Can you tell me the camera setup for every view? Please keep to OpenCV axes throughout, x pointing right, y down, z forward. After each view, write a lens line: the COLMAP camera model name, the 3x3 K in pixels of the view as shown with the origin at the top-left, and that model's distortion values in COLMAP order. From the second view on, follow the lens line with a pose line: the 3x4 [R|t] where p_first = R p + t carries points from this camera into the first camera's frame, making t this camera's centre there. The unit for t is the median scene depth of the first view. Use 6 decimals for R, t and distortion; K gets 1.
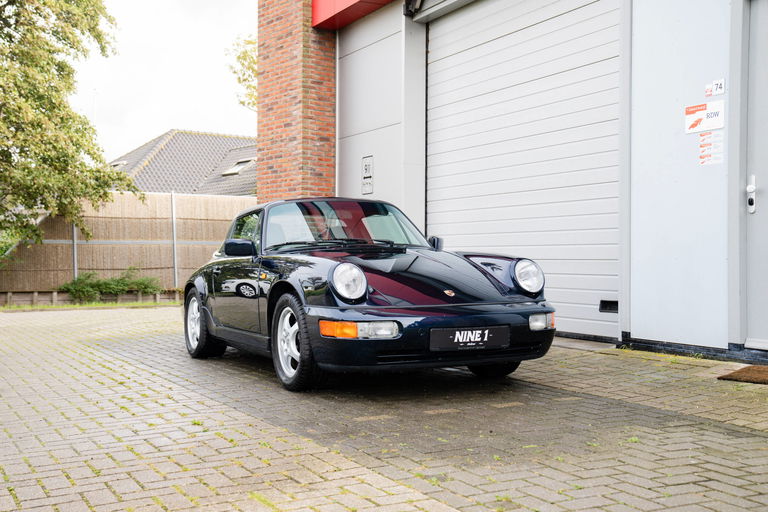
lens RADIAL K [[885.1, 0, 384.2], [0, 885.1, 215.5], [0, 0, 1]] dist [0.043912, 0.044837]
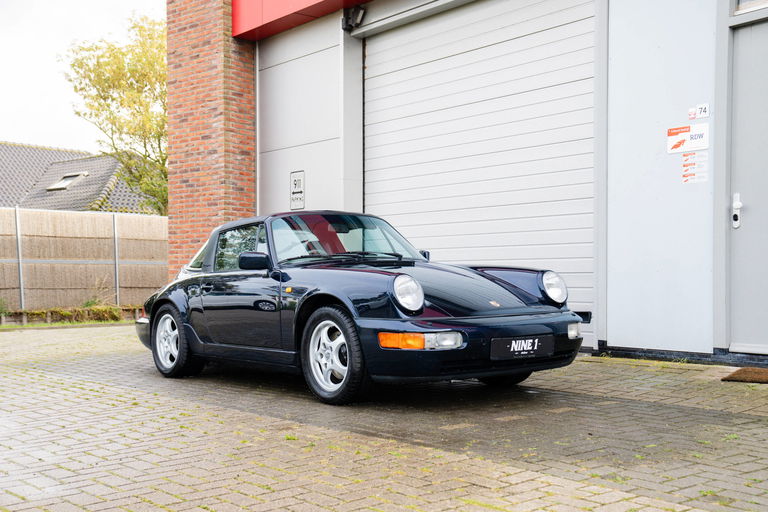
lens RADIAL K [[887.1, 0, 375.3], [0, 887.1, 248.3], [0, 0, 1]] dist [0.031712, 0.183444]
pose [[0.979191, 0.000783, 0.202938, -0.185881], [-0.003777, 0.999890, 0.014367, 0.006313], [-0.202904, -0.014835, 0.979086, 0.017415]]
